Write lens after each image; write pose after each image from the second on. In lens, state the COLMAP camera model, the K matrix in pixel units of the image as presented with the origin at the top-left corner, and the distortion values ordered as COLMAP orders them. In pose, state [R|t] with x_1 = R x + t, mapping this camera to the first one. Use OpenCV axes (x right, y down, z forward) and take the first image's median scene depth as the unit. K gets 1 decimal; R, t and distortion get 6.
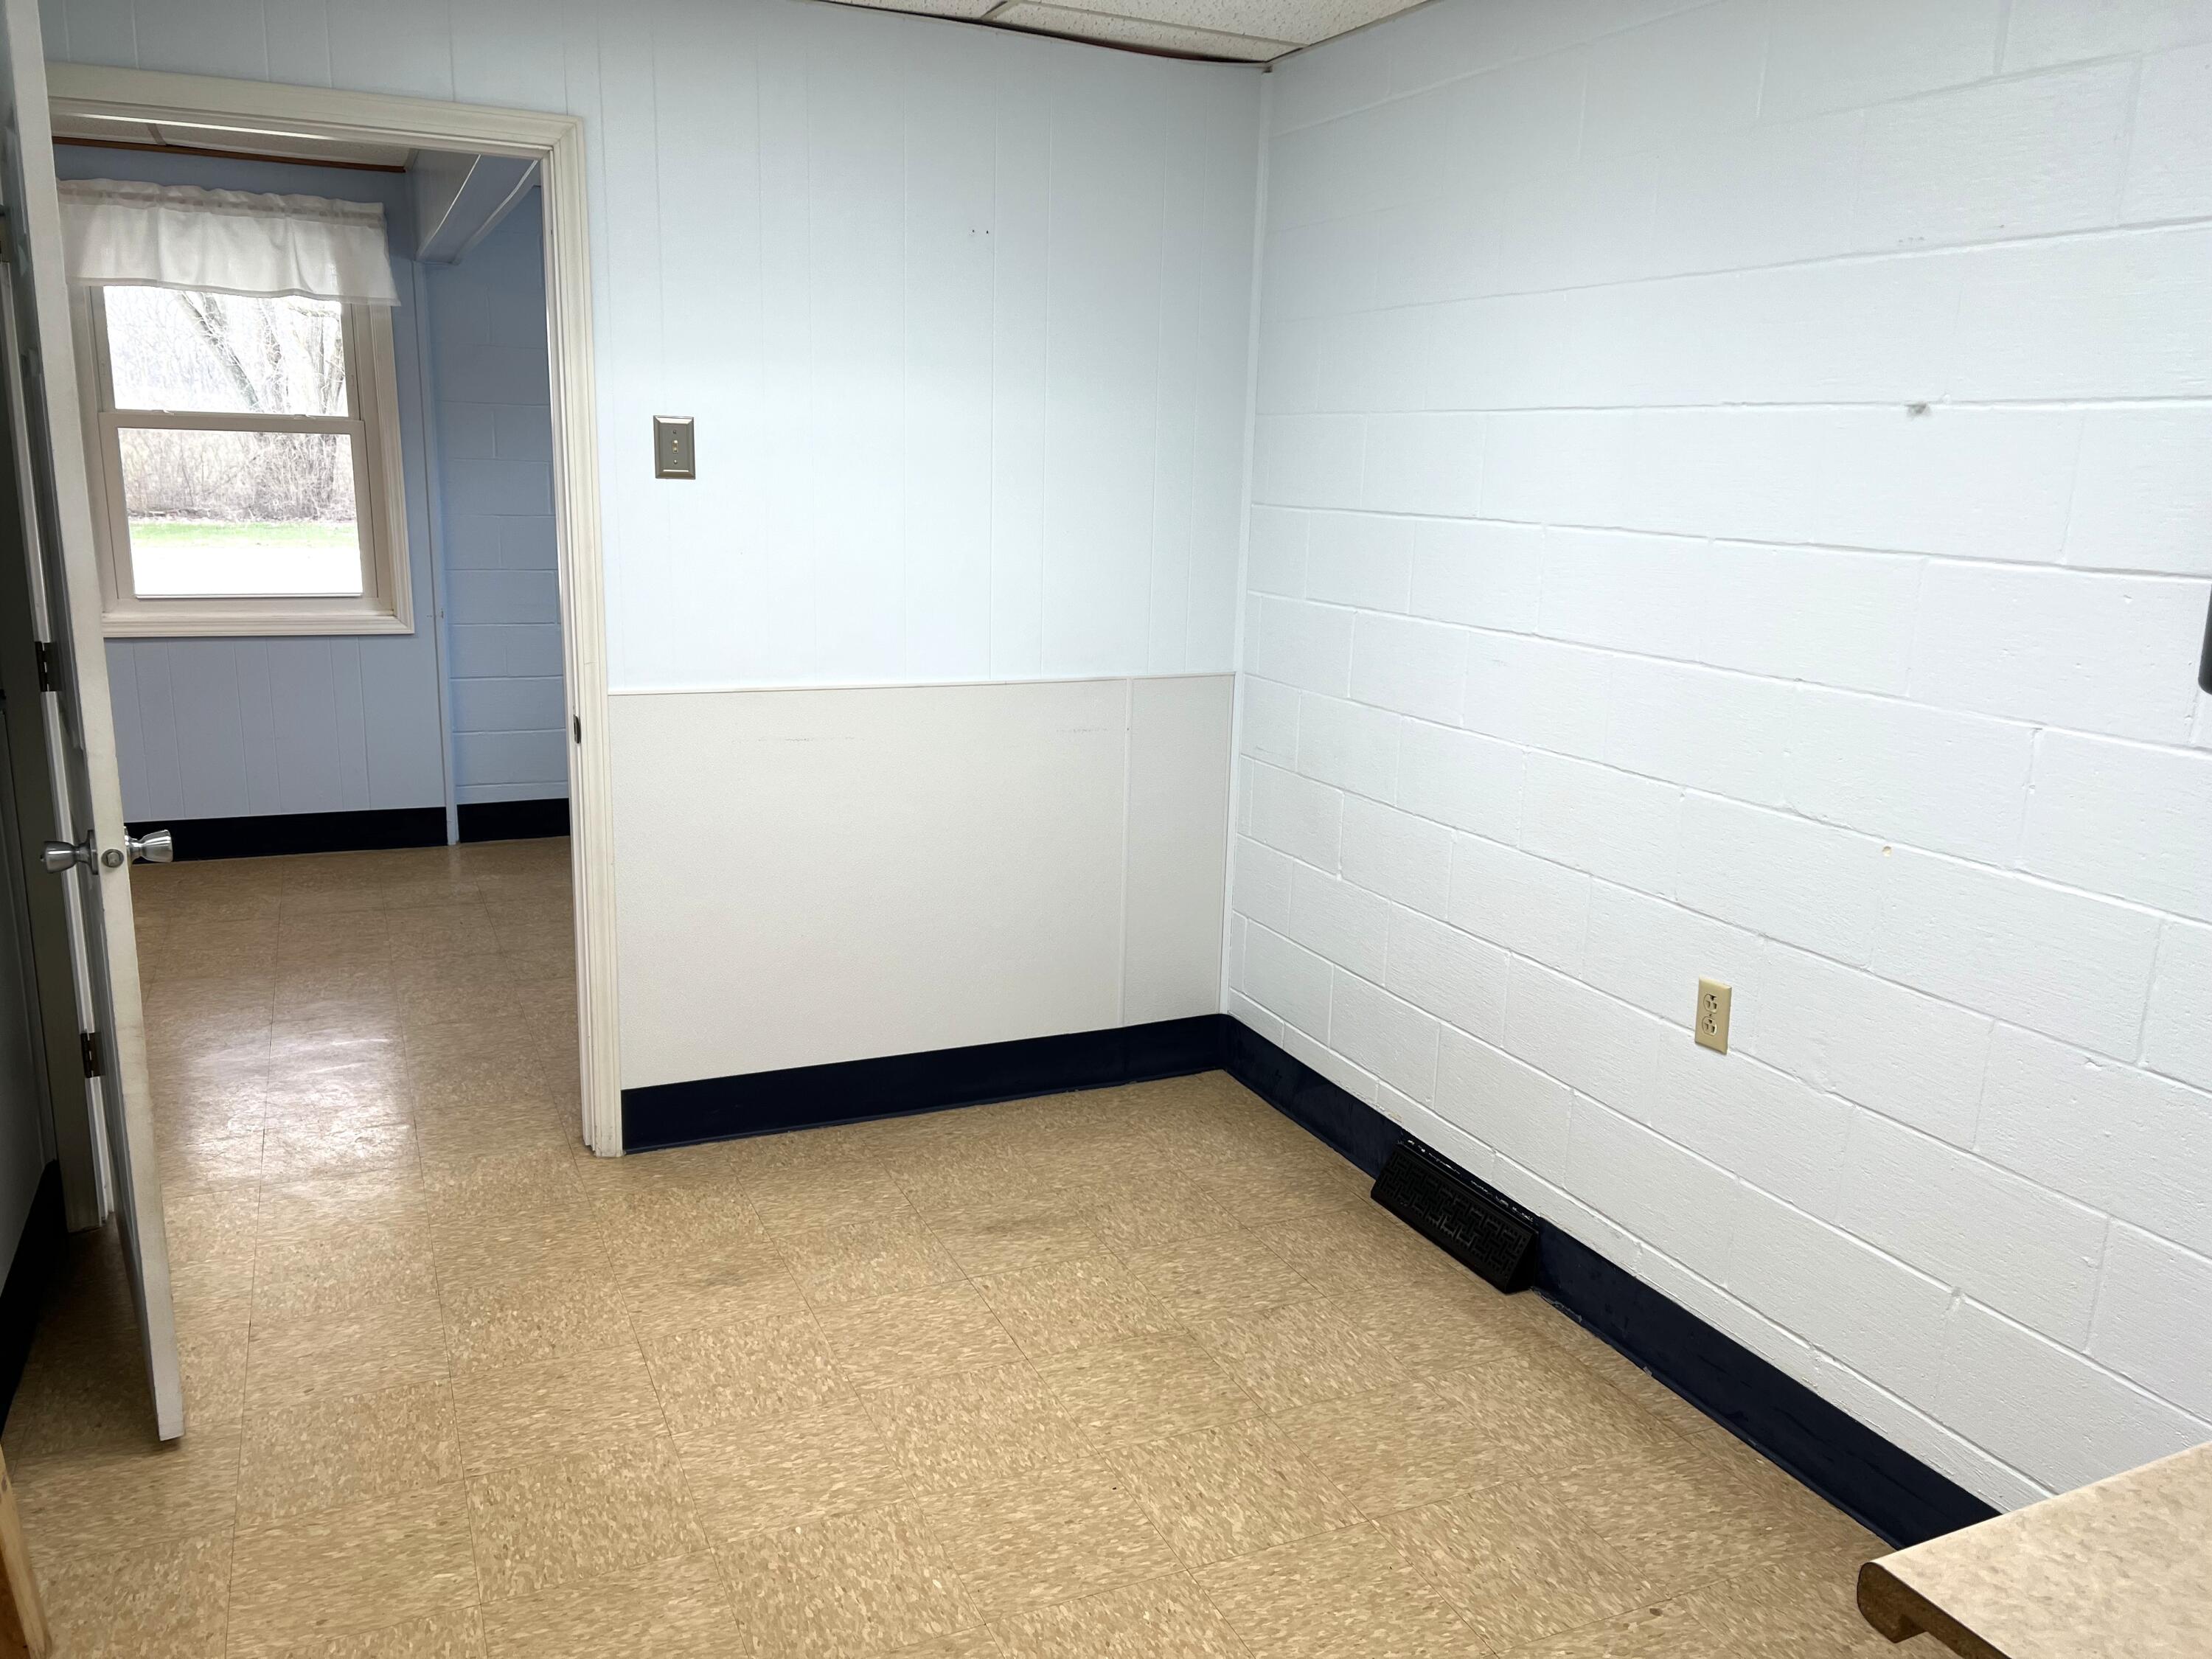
lens RADIAL K [[1581.2, 0, 1103.2], [0, 1581.2, 827.1], [0, 0, 1]] dist [-0.005276, 0.003770]
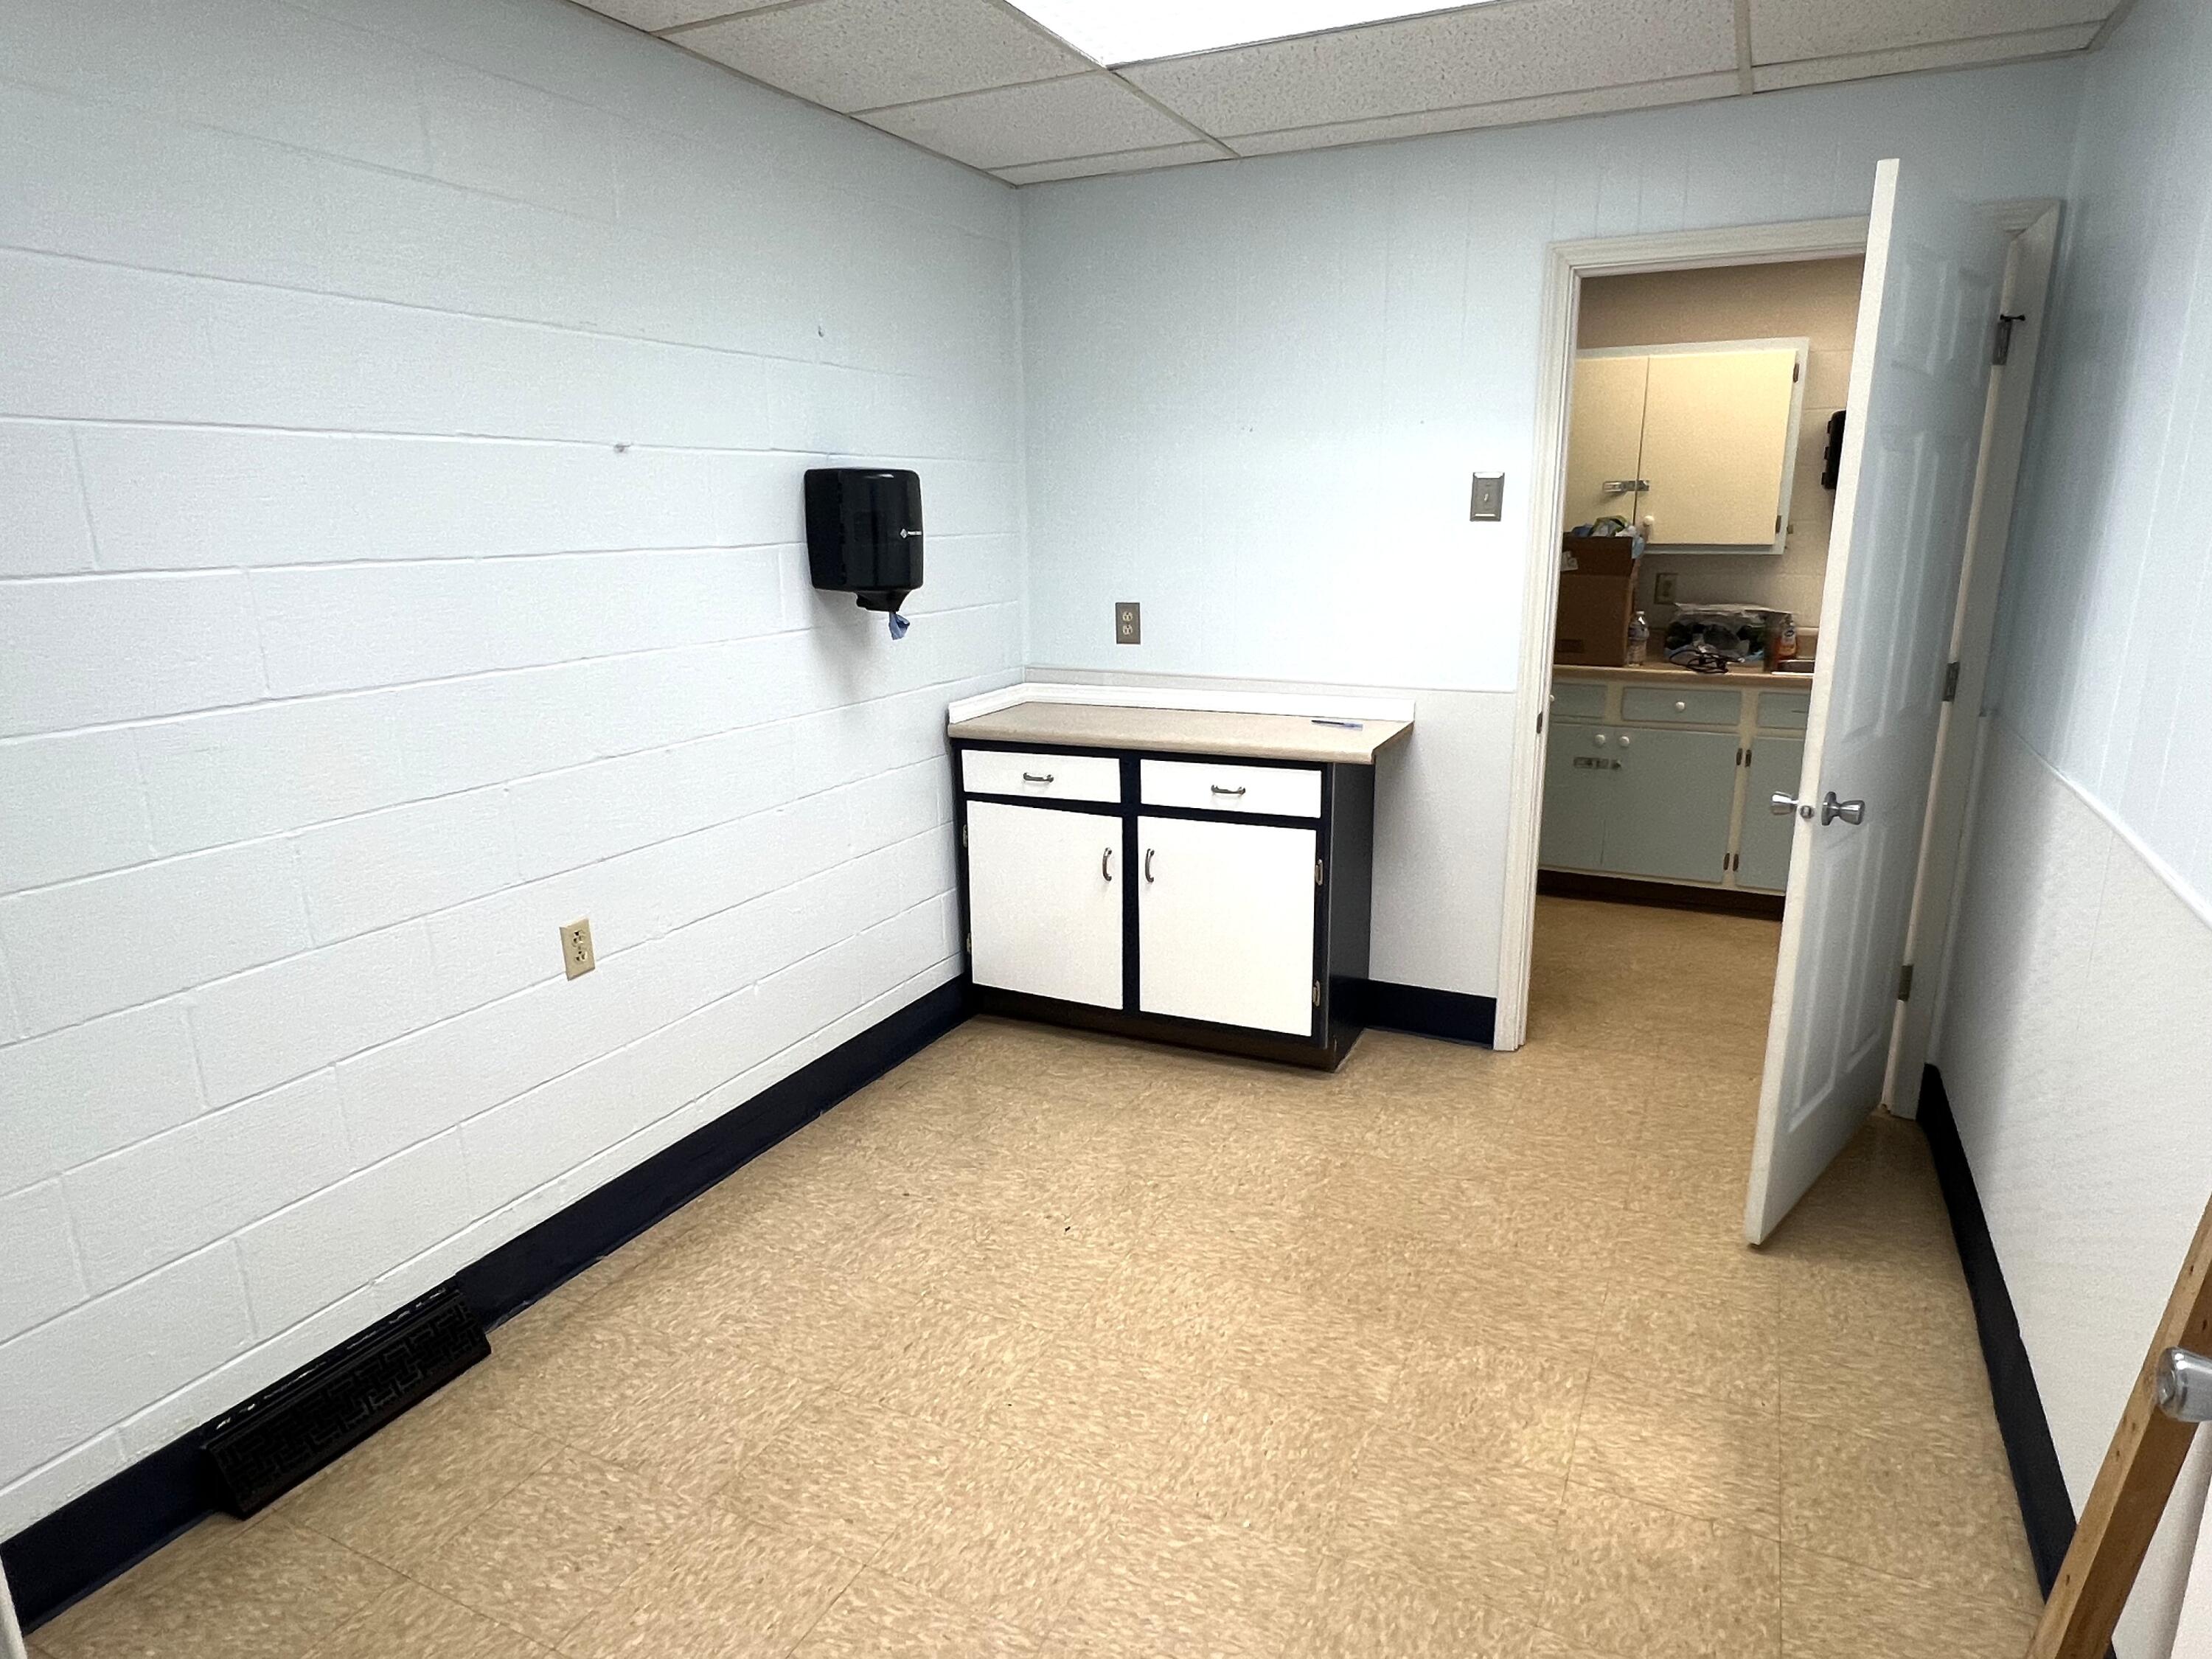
lens RADIAL K [[1325.1, 0, 1100.3], [0, 1325.1, 839.3], [0, 0, 1]] dist [-0.003203, 0.000844]
pose [[-0.620500, -0.219728, 0.752794, -0.732912], [0.165441, 0.901660, 0.399547, -0.355220], [-0.766557, 0.372462, -0.523128, 1.434781]]
